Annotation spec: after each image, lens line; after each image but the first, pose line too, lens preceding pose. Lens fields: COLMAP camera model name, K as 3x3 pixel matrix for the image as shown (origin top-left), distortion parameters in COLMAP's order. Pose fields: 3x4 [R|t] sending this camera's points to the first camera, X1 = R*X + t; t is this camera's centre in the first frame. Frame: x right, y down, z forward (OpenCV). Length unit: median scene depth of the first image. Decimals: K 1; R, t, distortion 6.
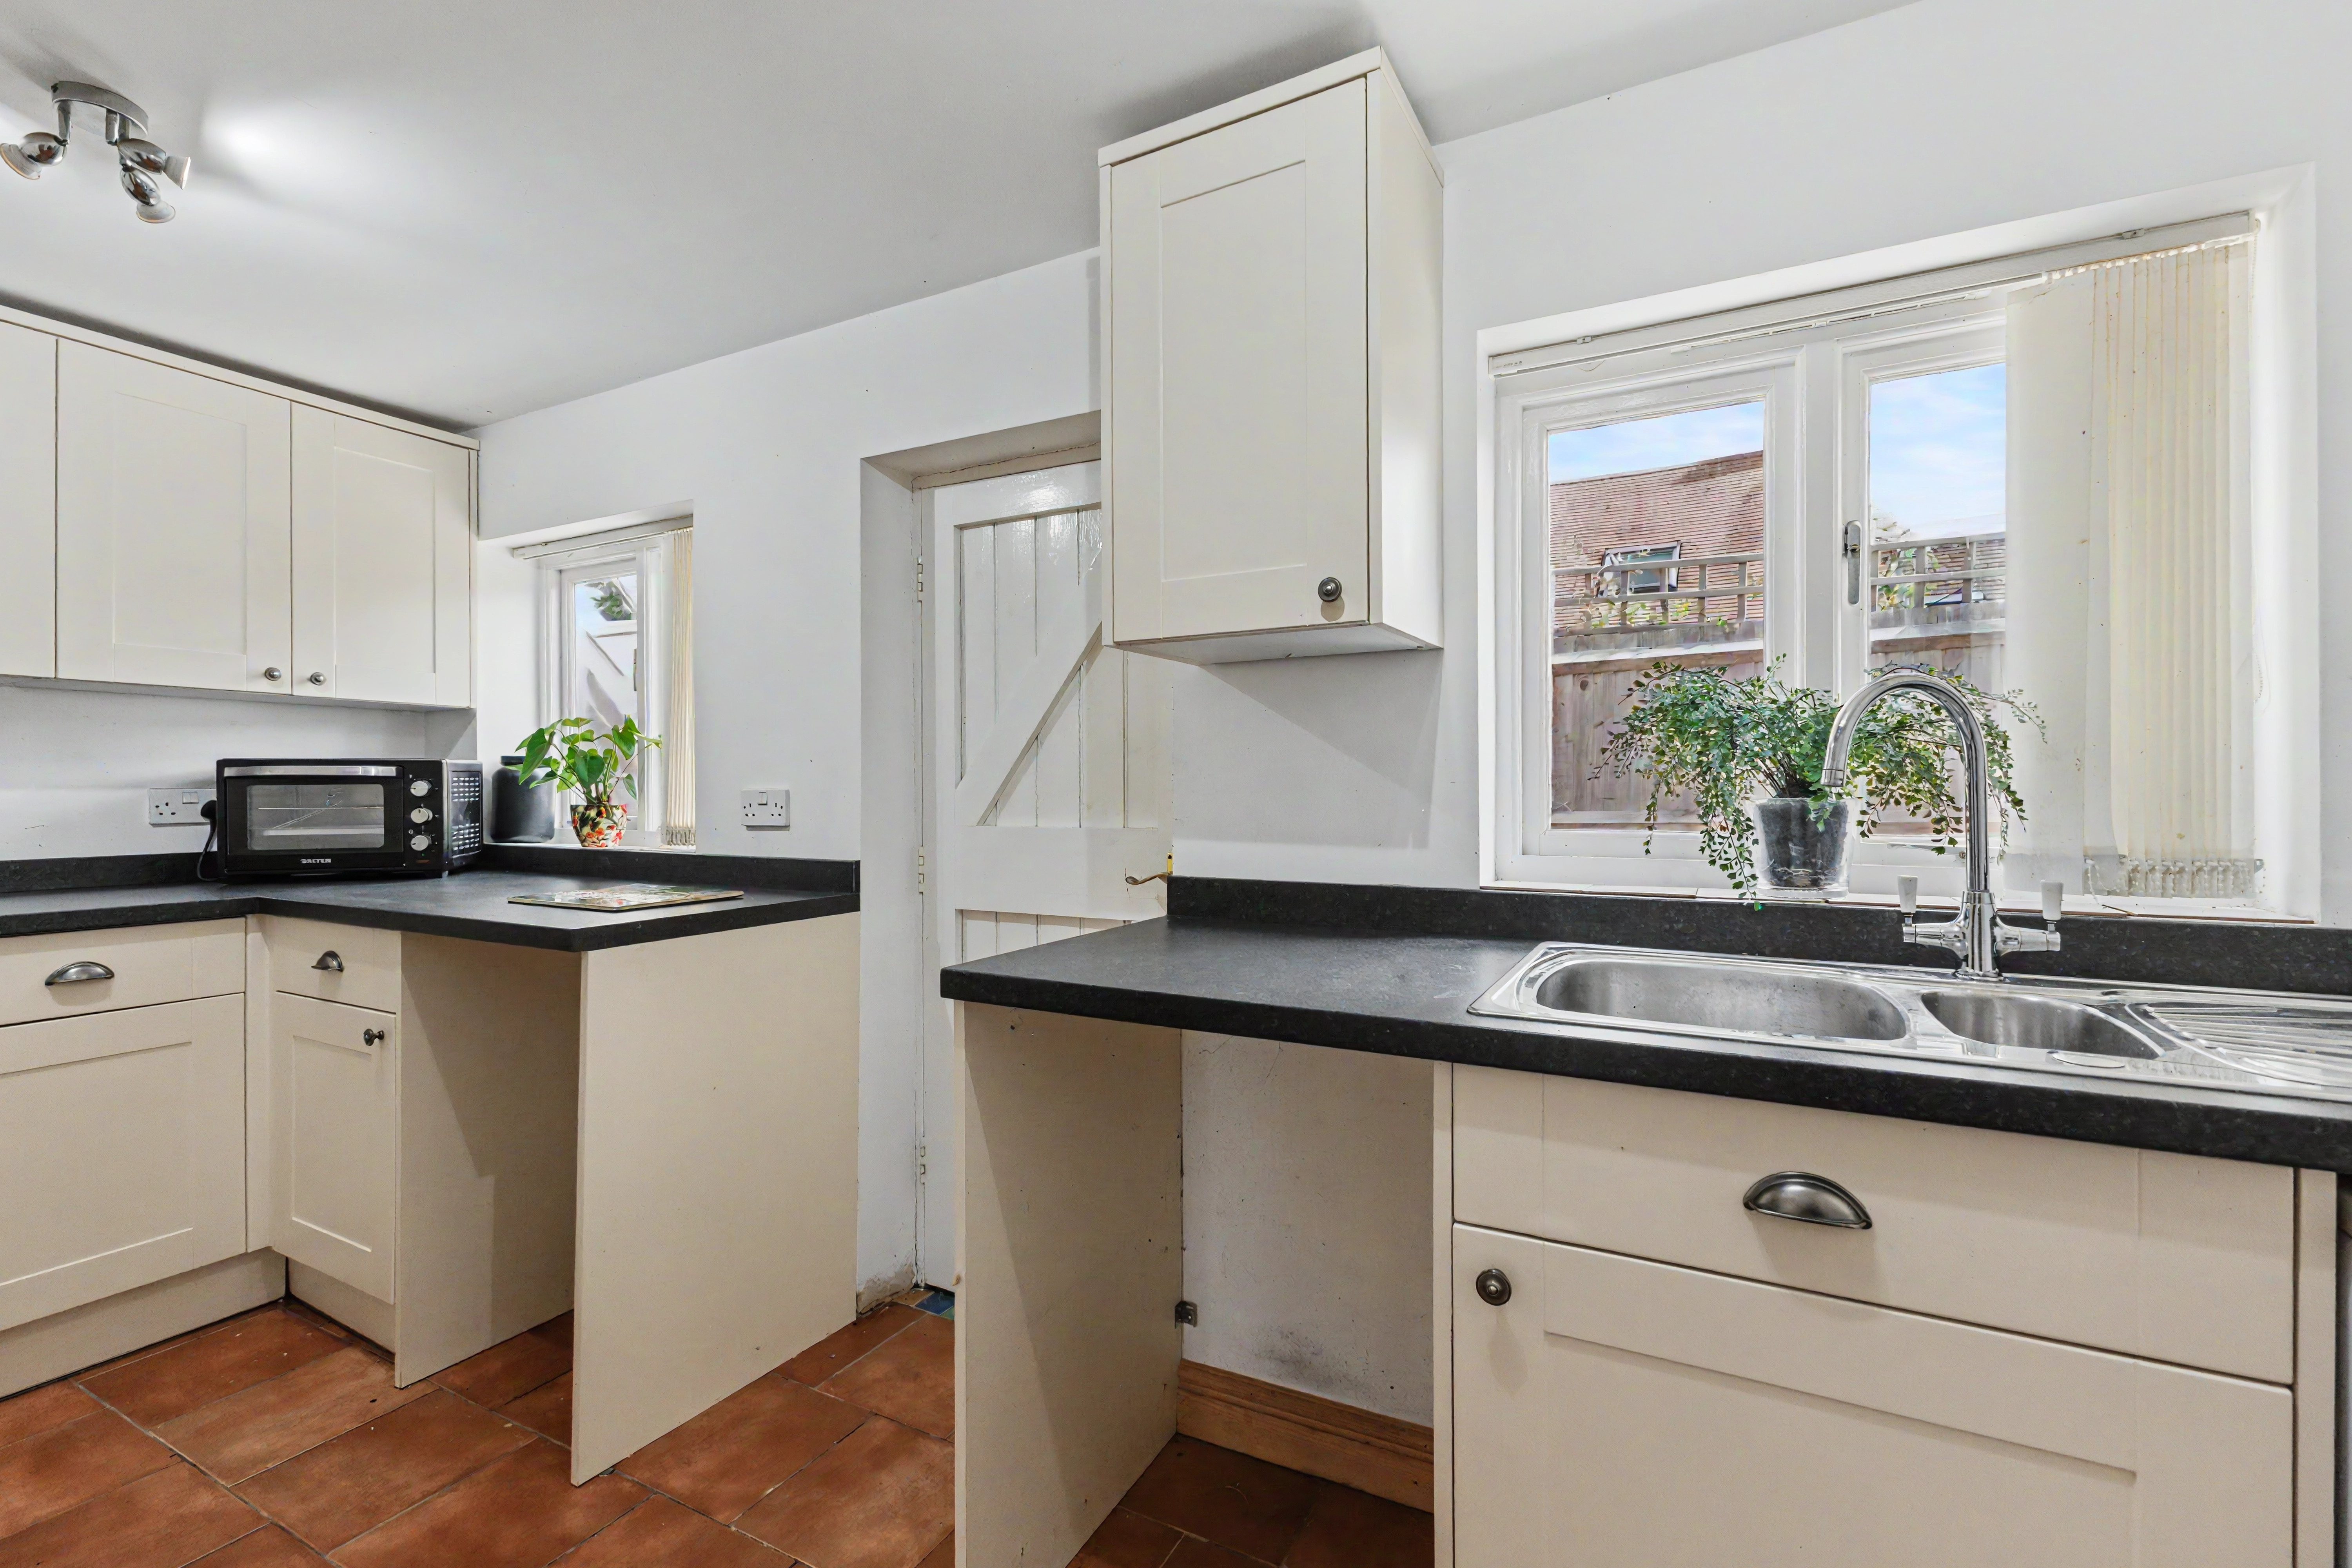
lens RADIAL K [[1018.0, 0, 1173.3], [0, 1018.0, 787.4], [0, 0, 1]] dist [0.014278, -0.004499]
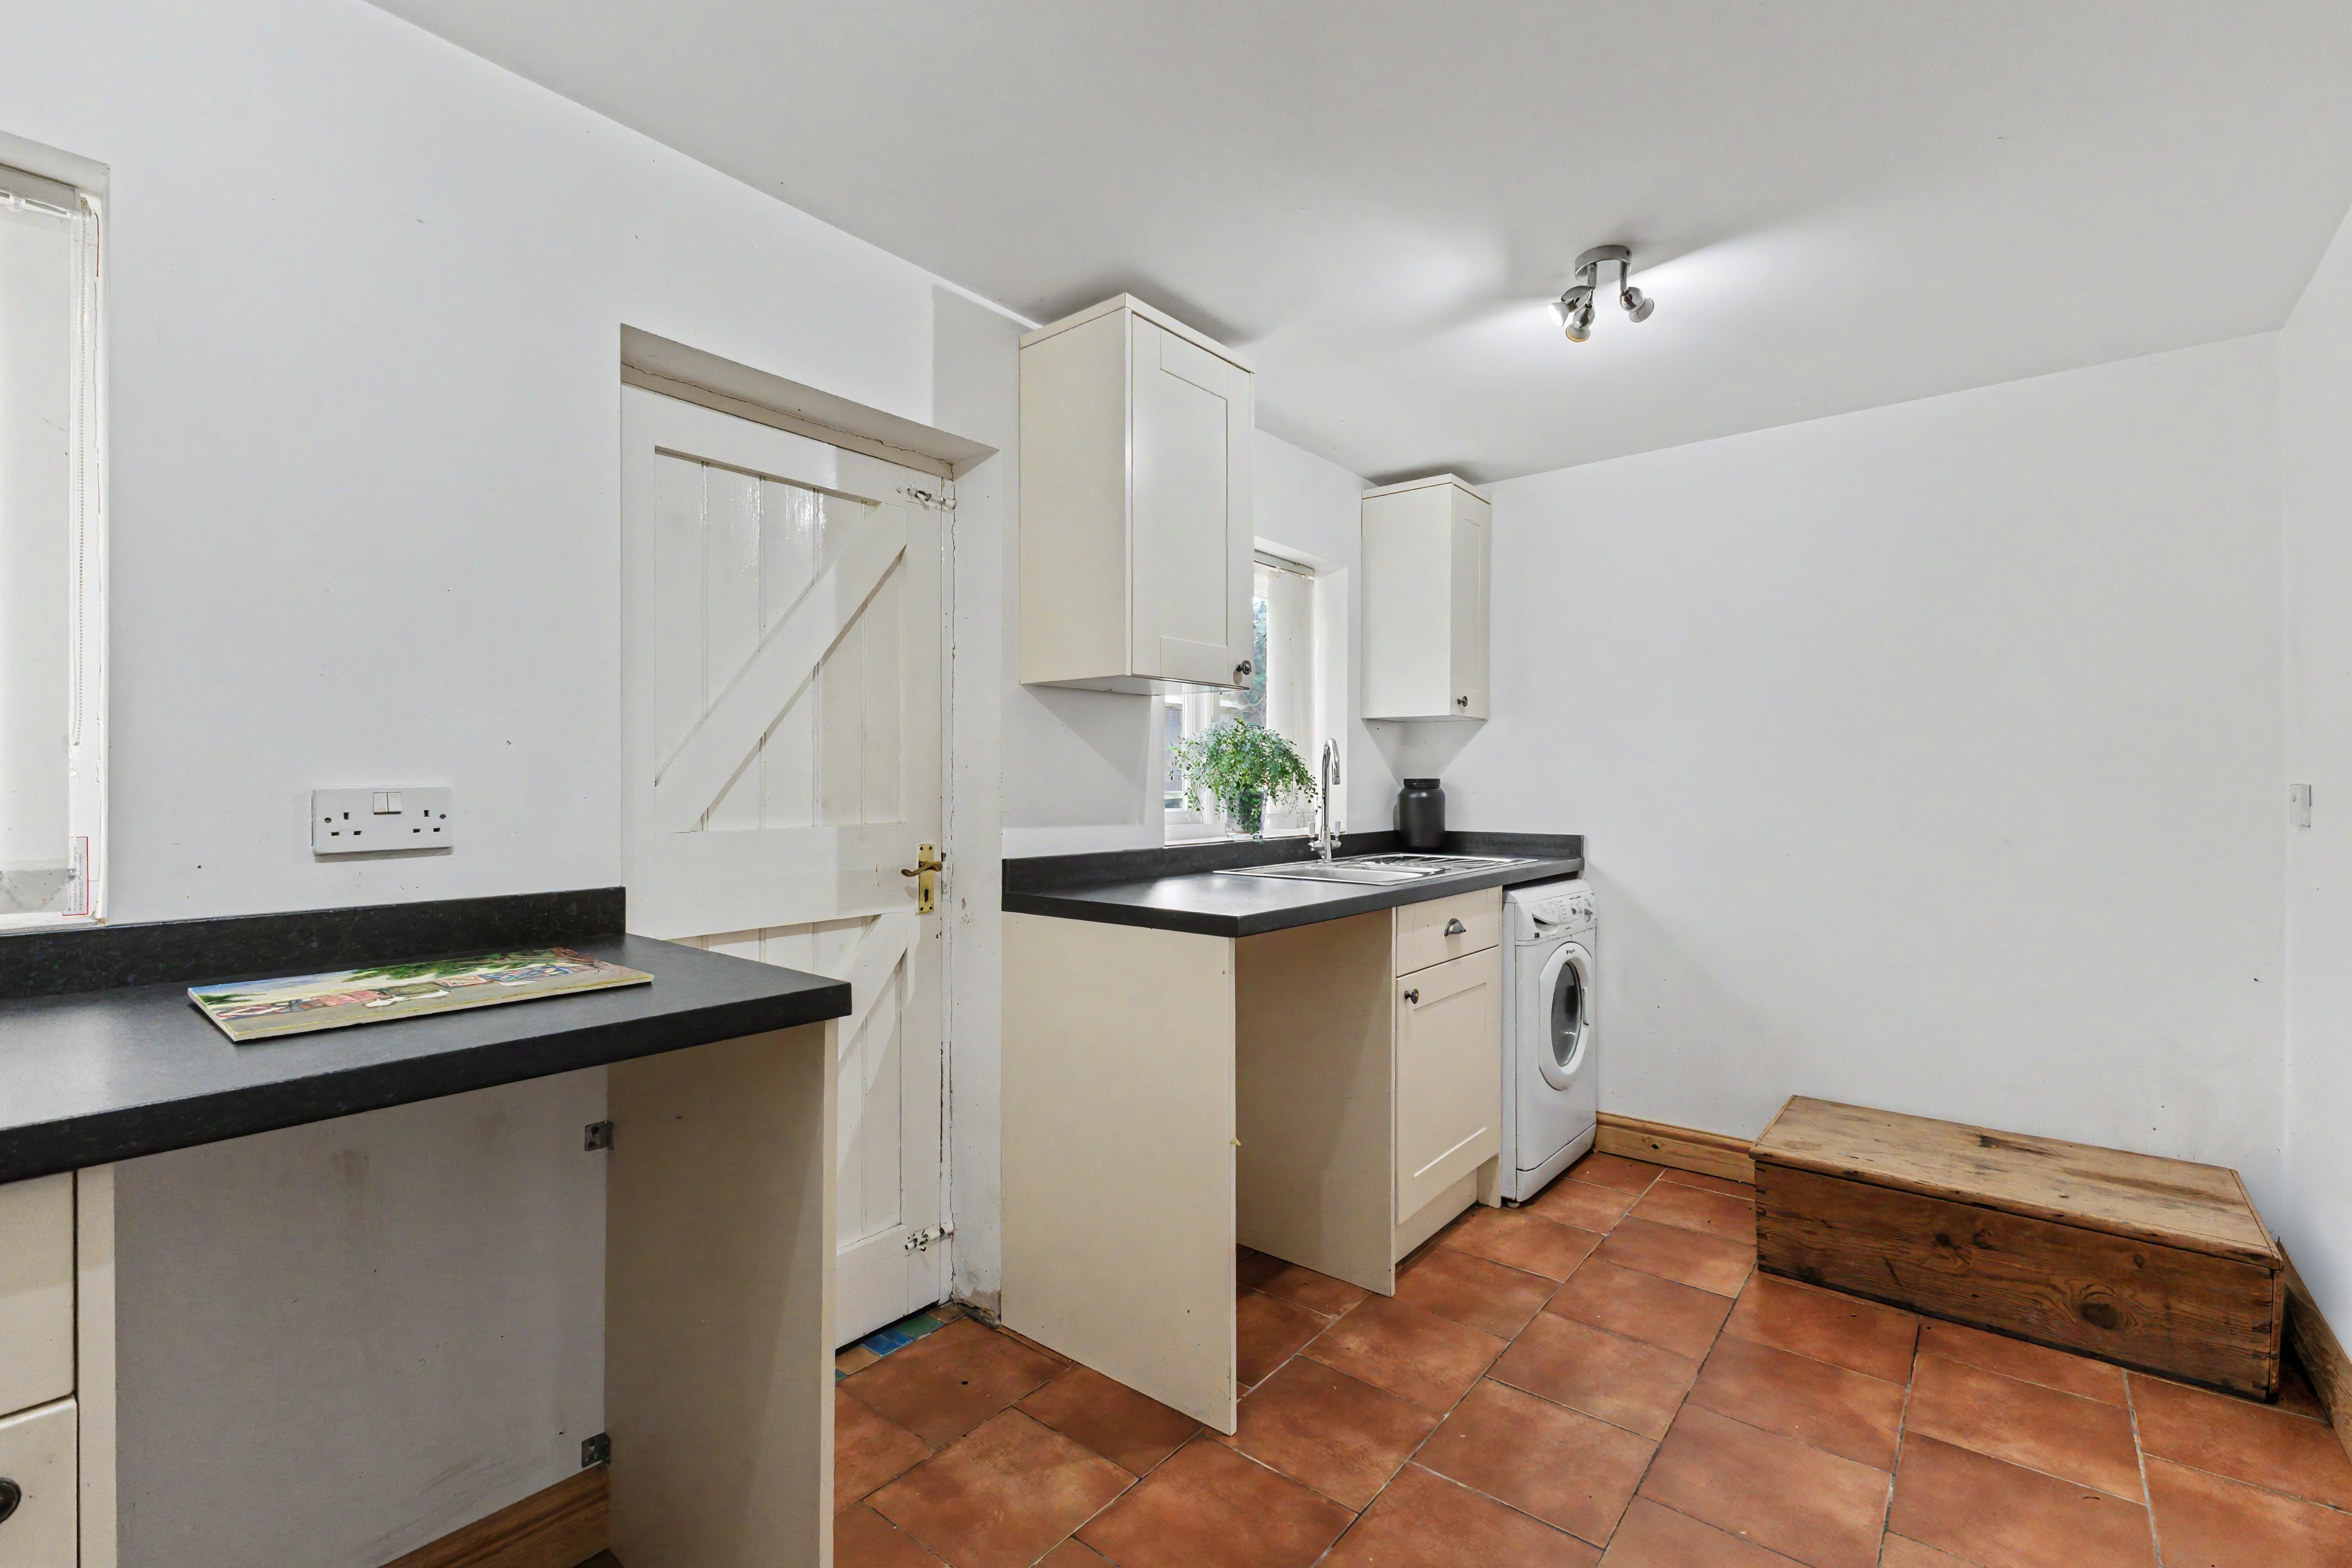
lens RADIAL K [[1018.0, 0, 1189.6], [0, 1018.0, 785.4], [0, 0, 1]] dist [0.014278, -0.004499]
pose [[0.185870, 0.000918, 0.982574, -1.161352], [0.001429, 0.999998, -0.001204, 0.002784], [-0.982573, 0.001628, 0.185868, 0.592193]]
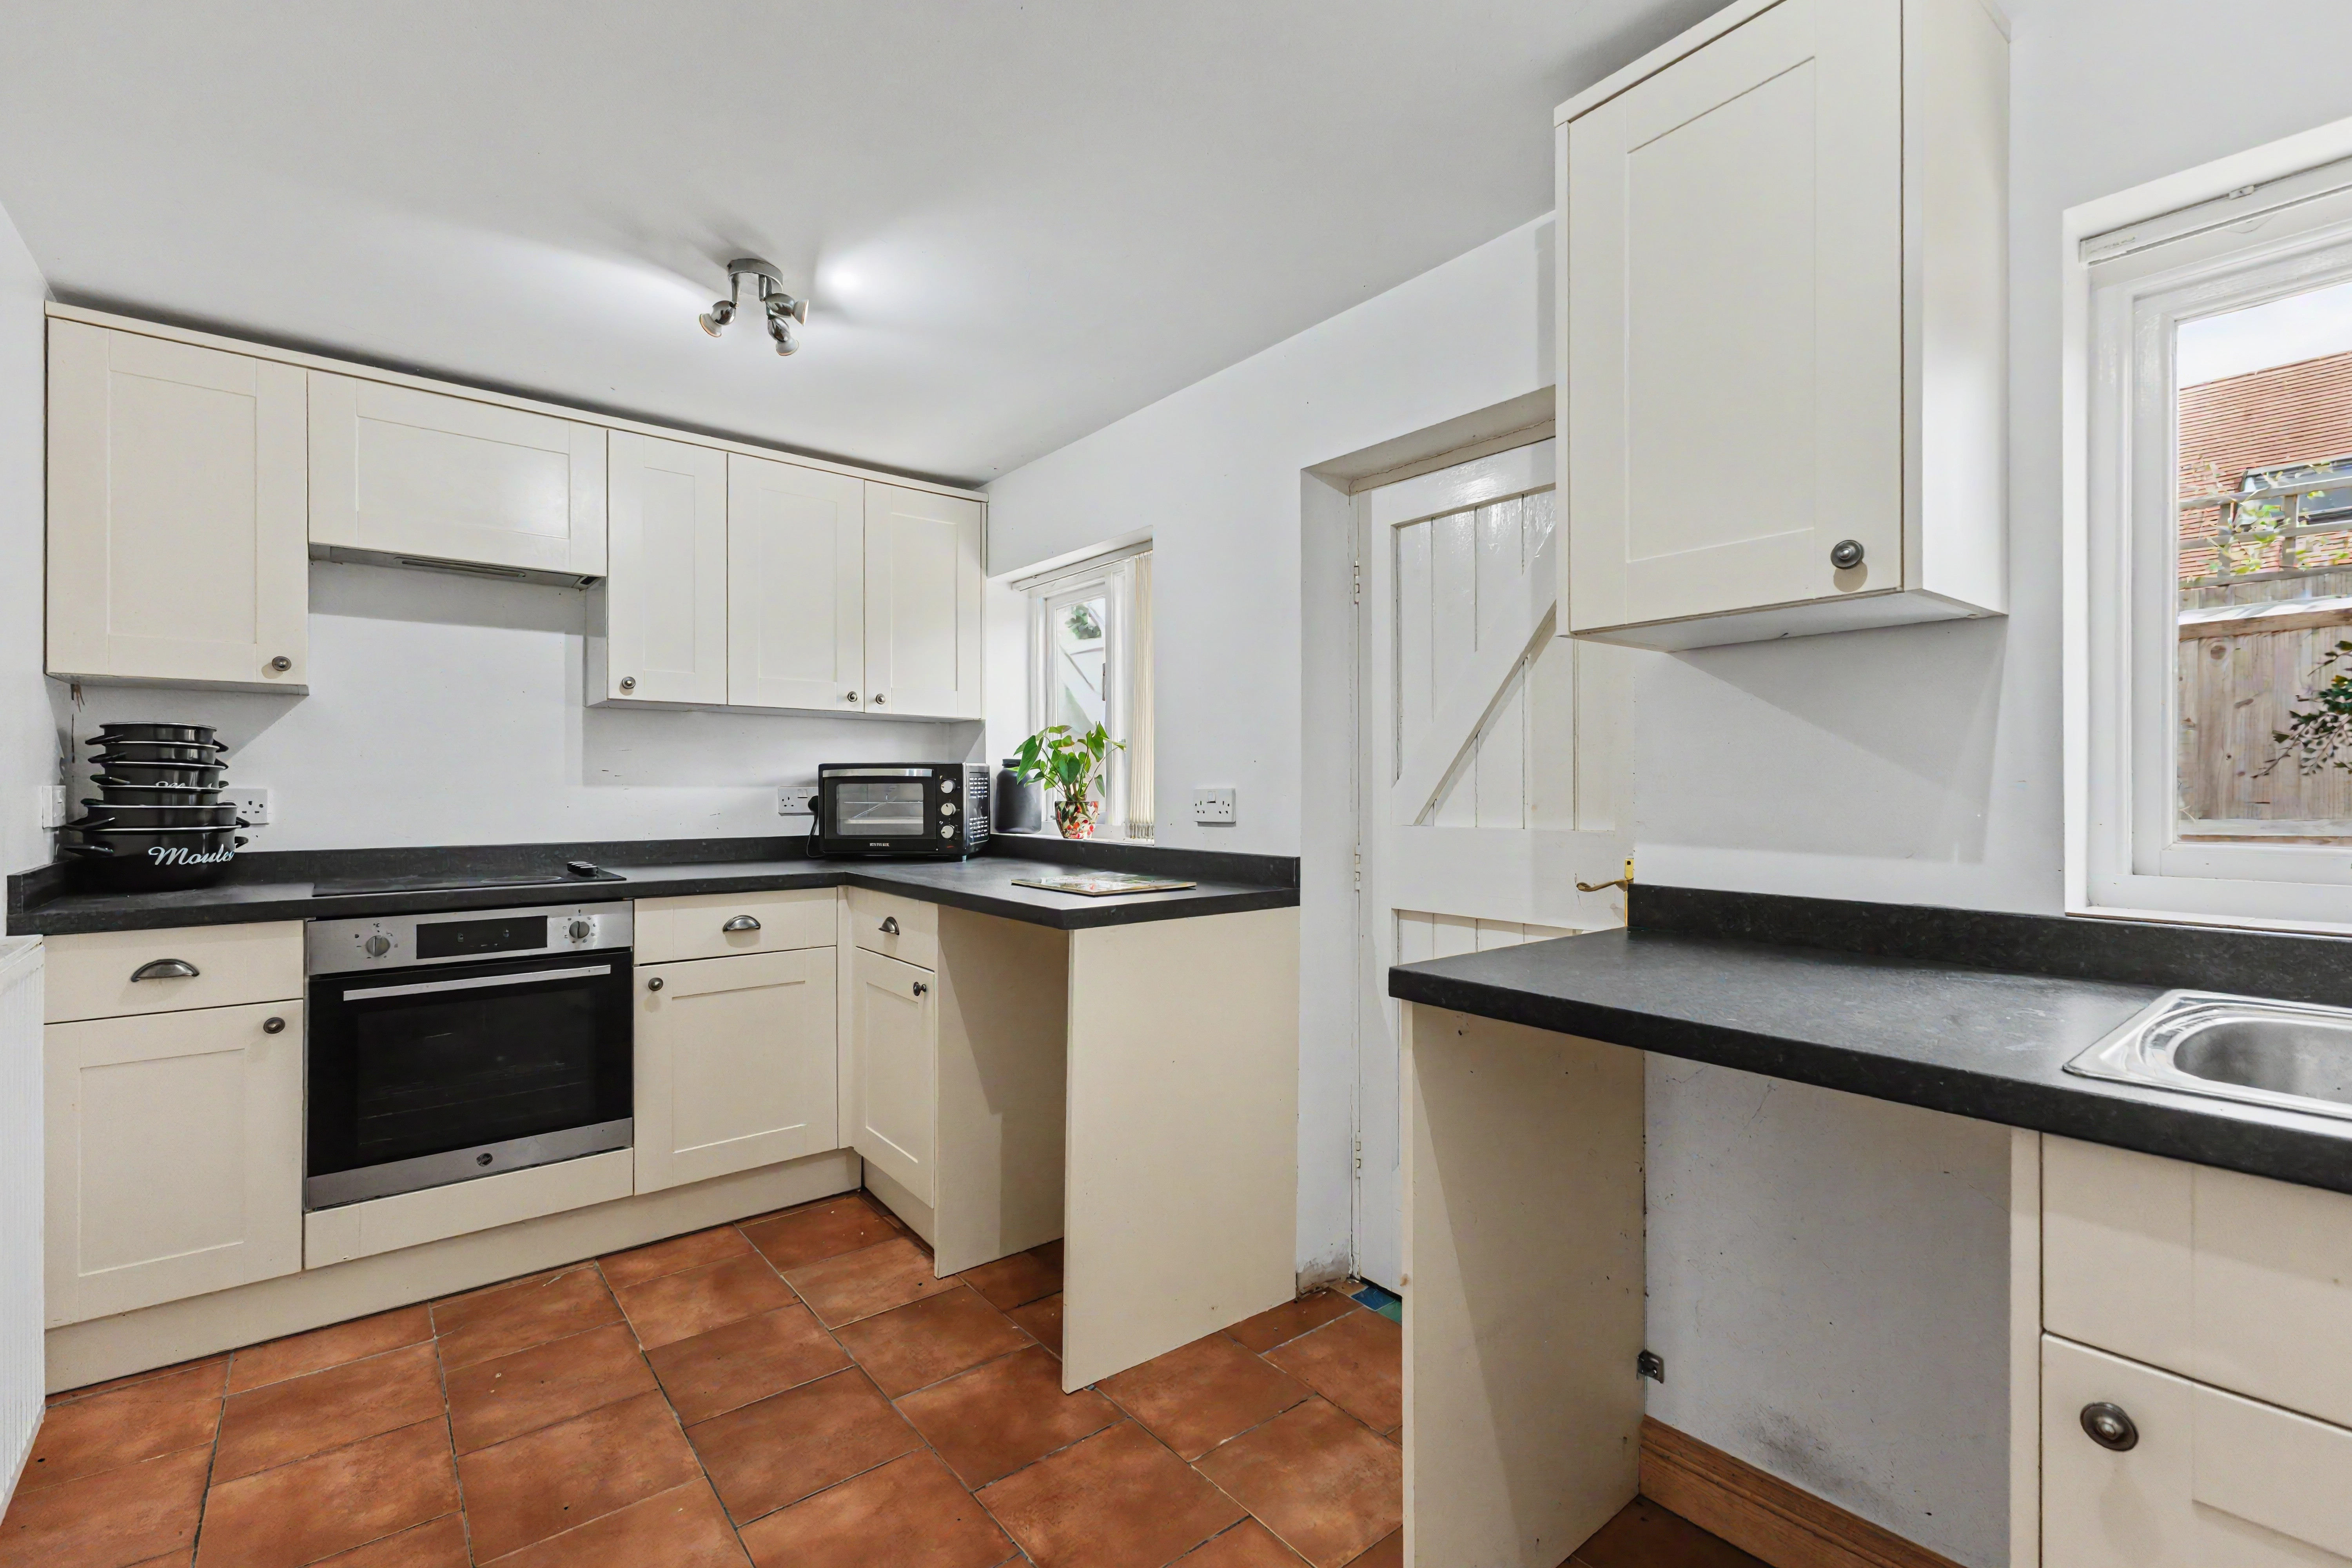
lens RADIAL K [[1018.0, 0, 1178.5], [0, 1018.0, 789.2], [0, 0, 1]] dist [0.014278, -0.004499]
pose [[0.919382, 0.002721, -0.393356, -0.016328], [-0.001774, 0.999995, 0.002772, 0.000115], [0.393362, -0.001851, 0.919382, -0.002006]]
